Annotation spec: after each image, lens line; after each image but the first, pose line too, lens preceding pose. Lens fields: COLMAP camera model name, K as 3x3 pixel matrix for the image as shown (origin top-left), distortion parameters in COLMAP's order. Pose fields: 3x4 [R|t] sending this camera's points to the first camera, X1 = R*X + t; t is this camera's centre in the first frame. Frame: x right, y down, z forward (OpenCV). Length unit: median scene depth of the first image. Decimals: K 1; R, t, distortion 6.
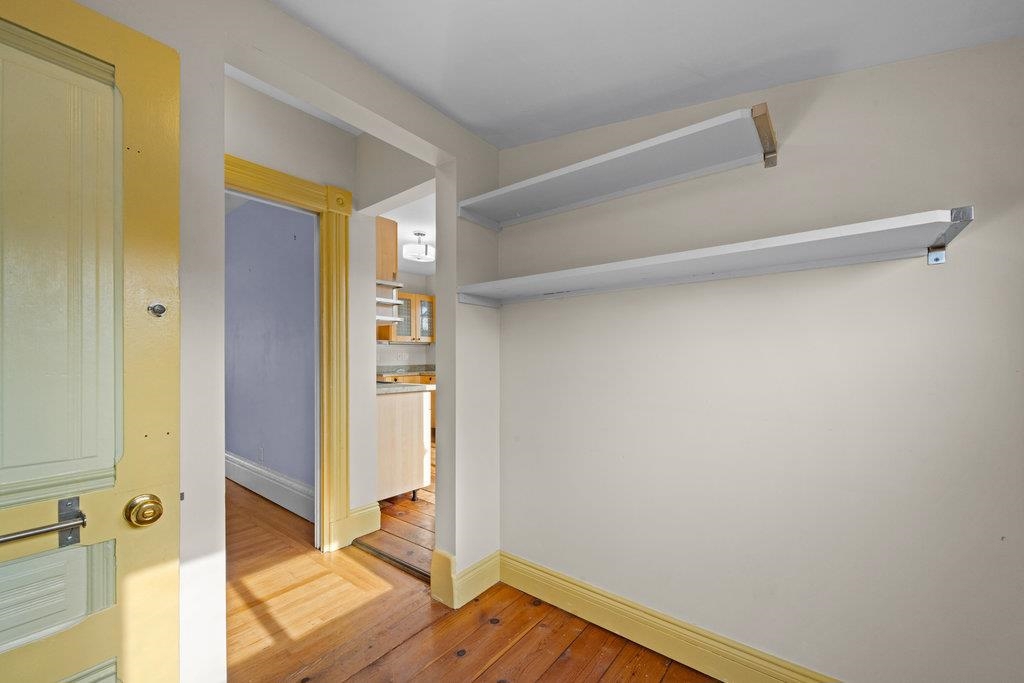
lens RADIAL K [[403.3, 0, 523.3], [0, 403.3, 362.5], [0, 0, 1]] dist [0.006175, -0.000214]
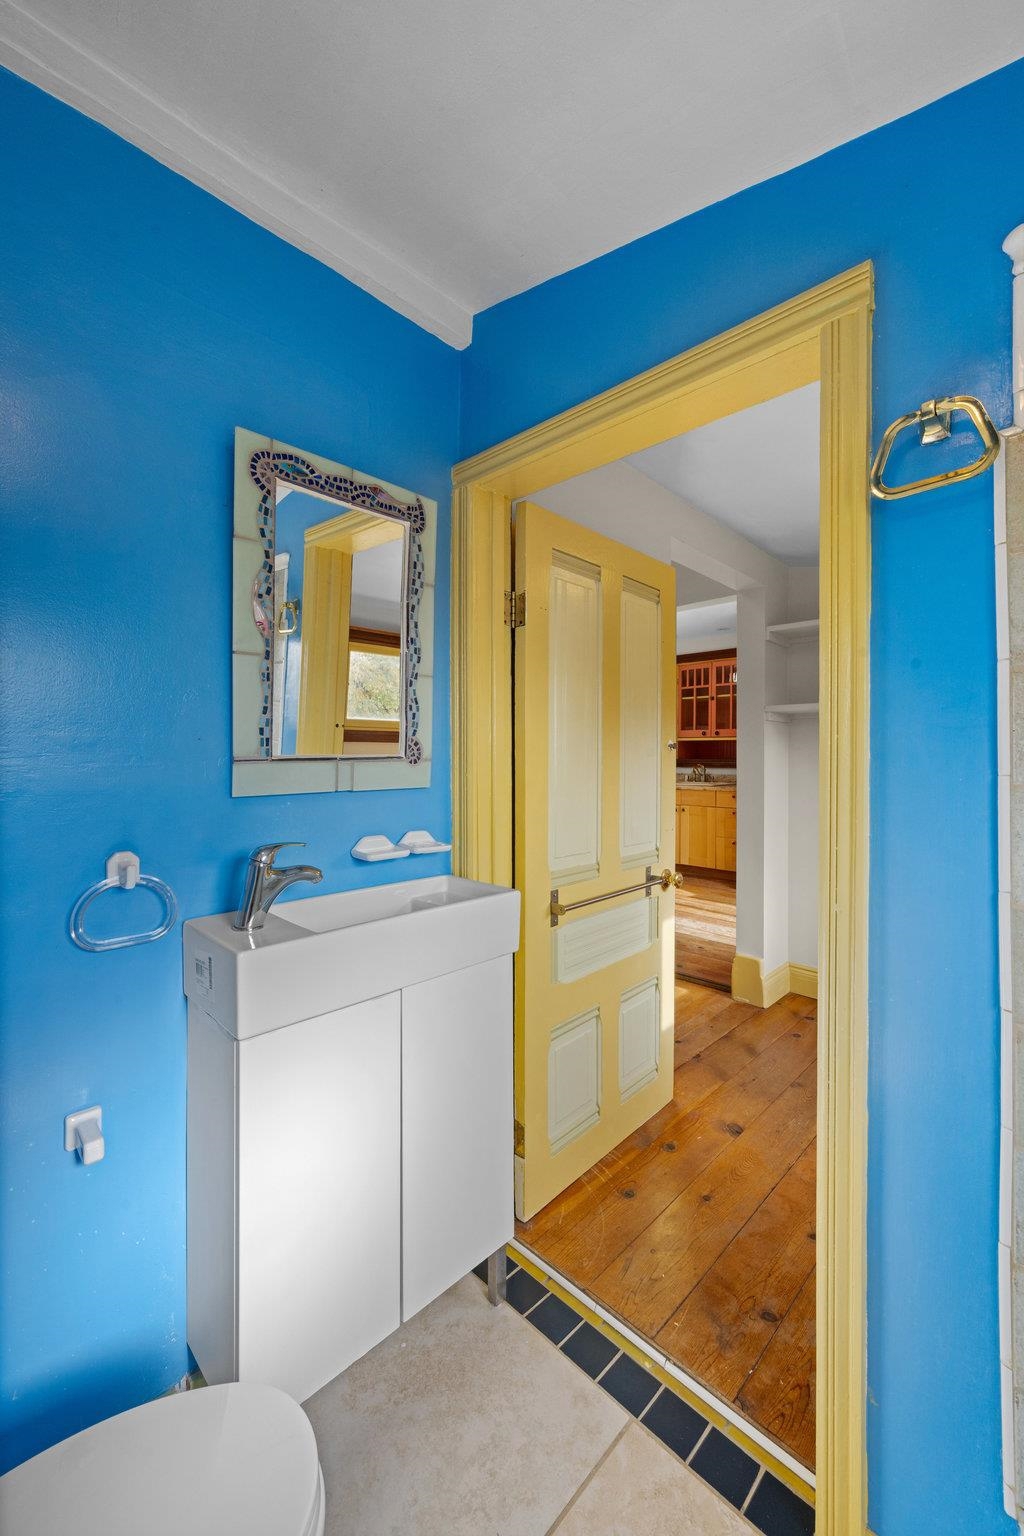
lens RADIAL K [[605.0, 0, 517.0], [0, 605.0, 758.8], [0, 0, 1]] dist [0.006175, -0.000214]
pose [[0.992787, 0.000061, -0.119888, -0.623388], [-0.000608, 0.999990, -0.004525, -0.037313], [0.119887, 0.004565, 0.992777, -0.662536]]
